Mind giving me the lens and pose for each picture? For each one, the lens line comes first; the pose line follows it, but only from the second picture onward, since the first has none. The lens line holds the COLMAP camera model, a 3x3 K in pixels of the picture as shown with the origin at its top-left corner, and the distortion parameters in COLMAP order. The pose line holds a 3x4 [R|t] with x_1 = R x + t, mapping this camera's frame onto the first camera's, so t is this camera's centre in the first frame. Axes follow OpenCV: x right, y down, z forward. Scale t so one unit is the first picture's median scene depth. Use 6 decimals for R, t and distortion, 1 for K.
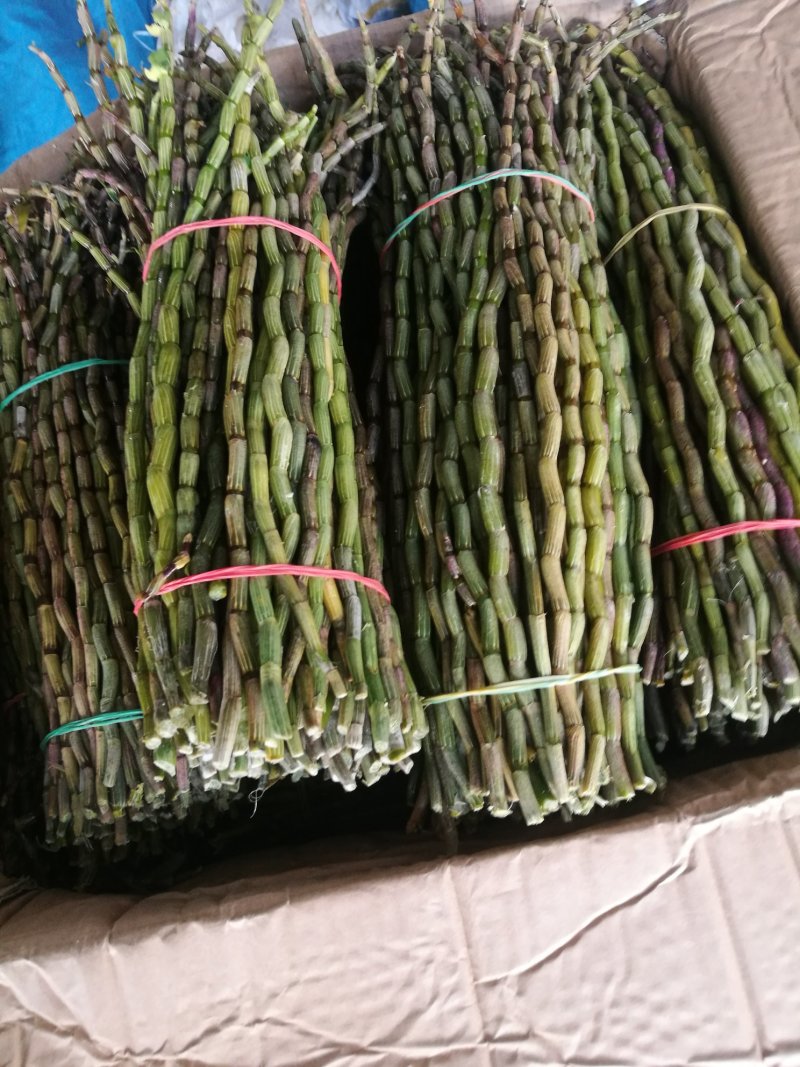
lens RADIAL K [[755.1, 0, 400.0], [0, 755.1, 533.5], [0, 0, 1]] dist [-0.008479, 0.043308]
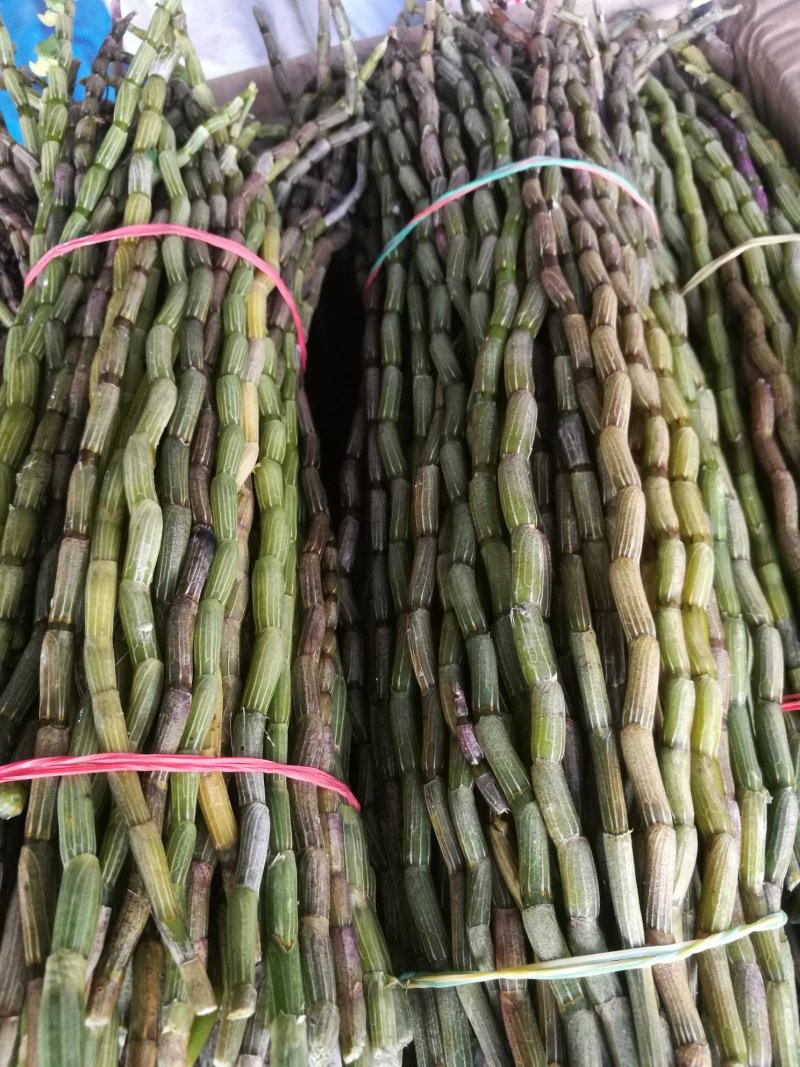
lens RADIAL K [[919.7, 0, 380.5], [0, 919.7, 534.5], [0, 0, 1]] dist [-0.047485, 0.043195]
pose [[0.999772, 0.006998, -0.020196, 0.013446], [-0.009981, 0.988393, -0.151587, -0.006493], [0.018901, 0.151754, 0.988238, 0.237381]]
